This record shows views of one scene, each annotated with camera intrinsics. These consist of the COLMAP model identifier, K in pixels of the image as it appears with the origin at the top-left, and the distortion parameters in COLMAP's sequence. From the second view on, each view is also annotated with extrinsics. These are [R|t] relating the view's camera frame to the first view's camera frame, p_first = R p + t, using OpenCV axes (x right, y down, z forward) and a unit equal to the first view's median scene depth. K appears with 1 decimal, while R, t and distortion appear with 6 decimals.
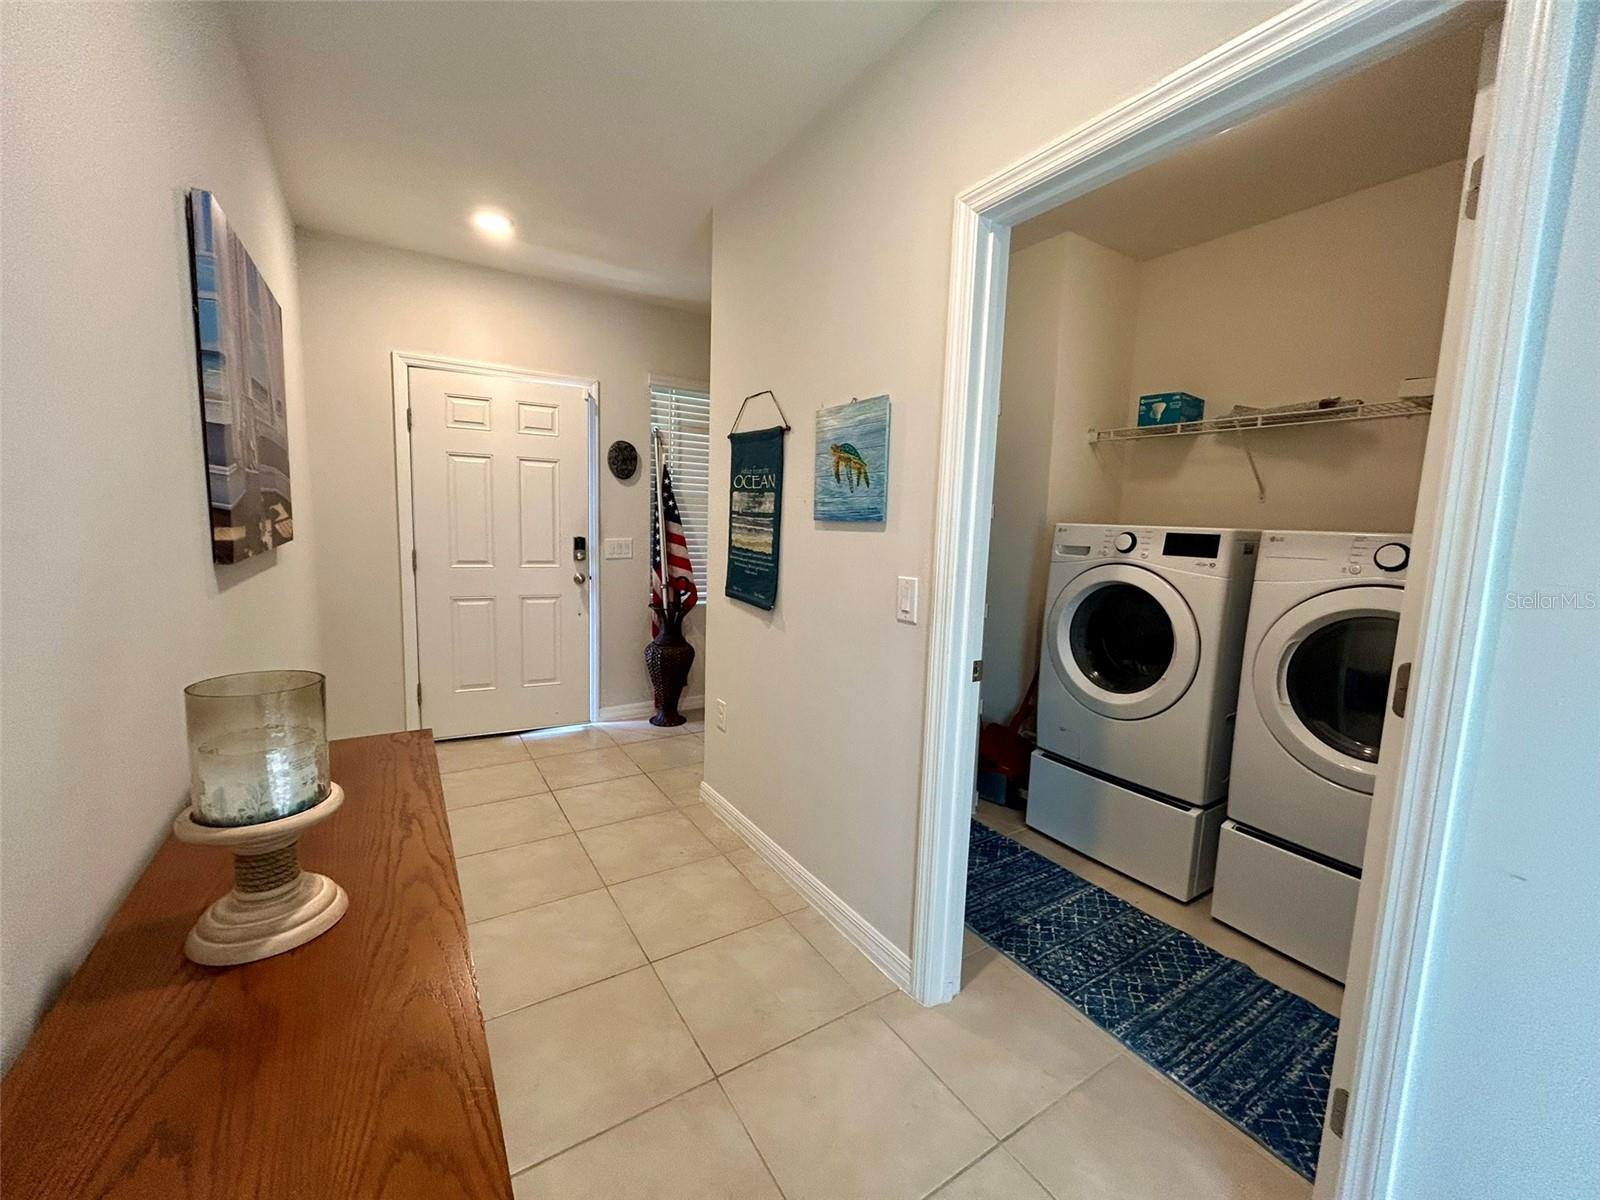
lens RADIAL K [[643.6, 0, 803.8], [0, 643.6, 598.0], [0, 0, 1]] dist [-0.002437, 0.000266]
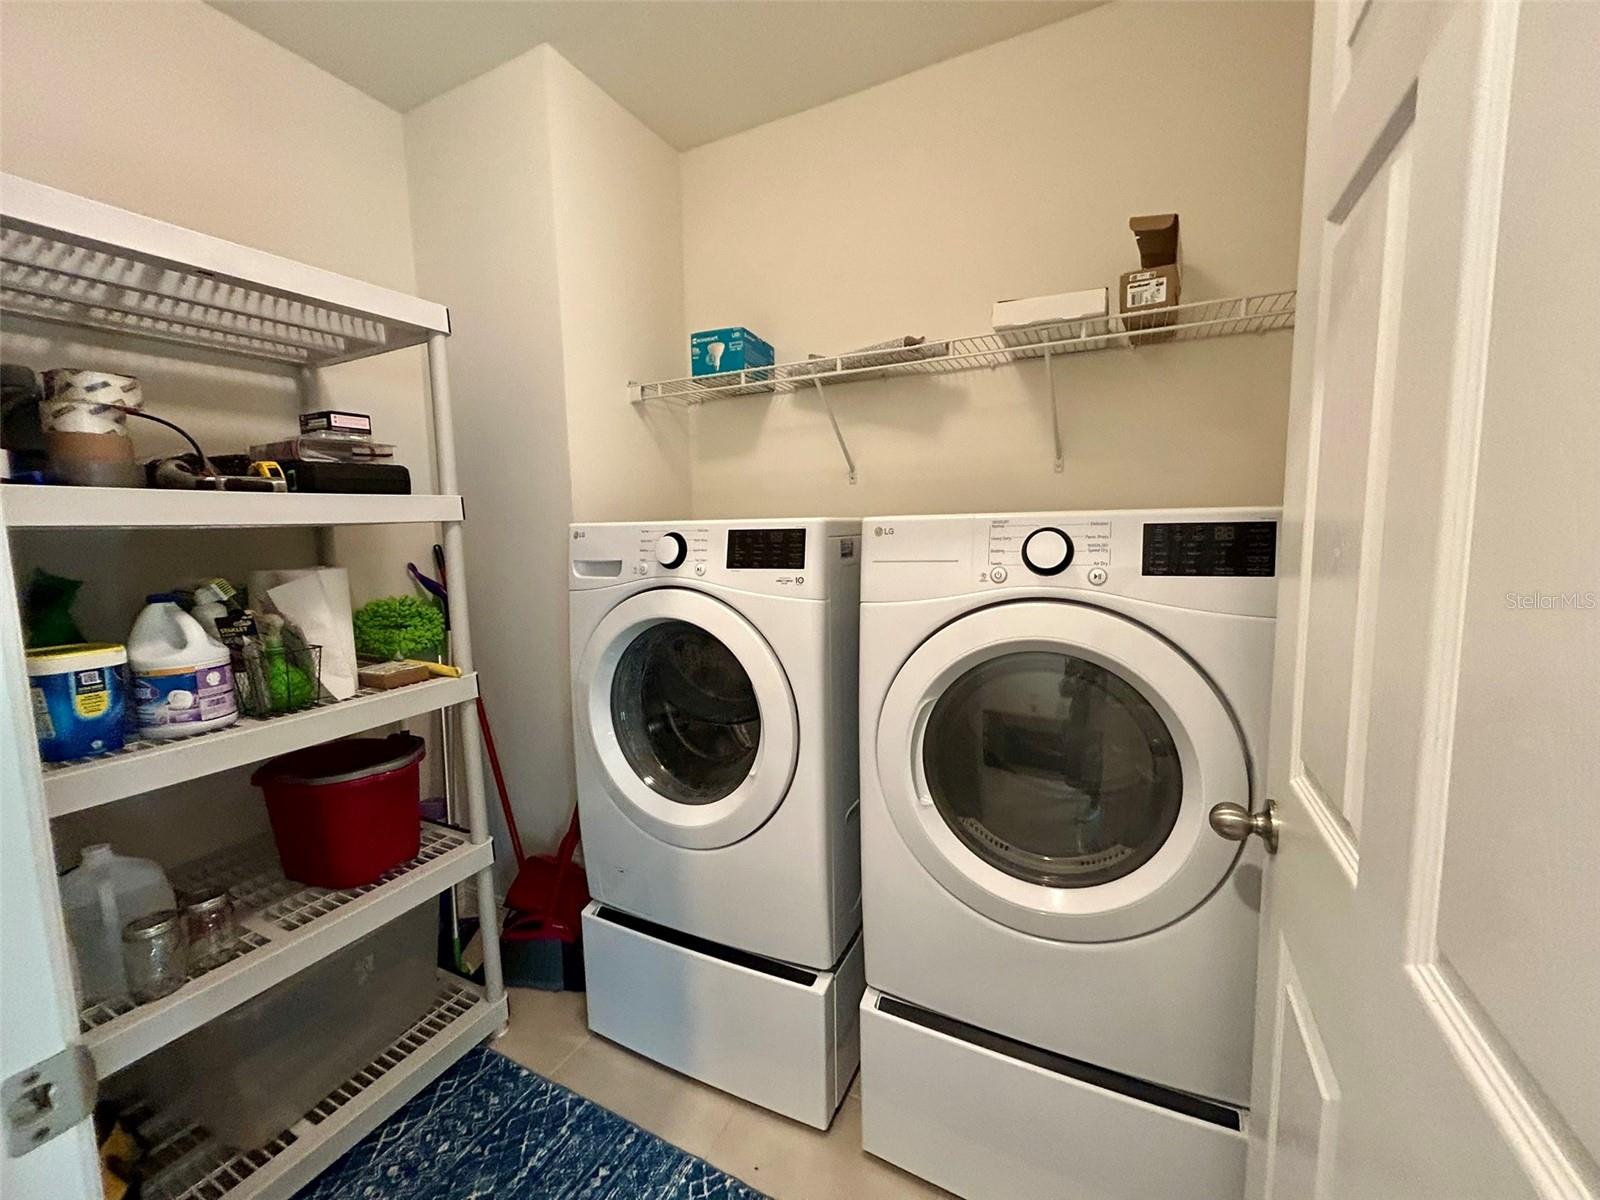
lens RADIAL K [[643.6, 0, 803.8], [0, 643.6, 598.0], [0, 0, 1]] dist [-0.002437, 0.000266]
pose [[0.853755, -0.106200, 0.509730, 0.302793], [0.111038, 0.993594, 0.021031, -0.042766], [-0.508698, 0.038644, 0.860077, 0.442209]]
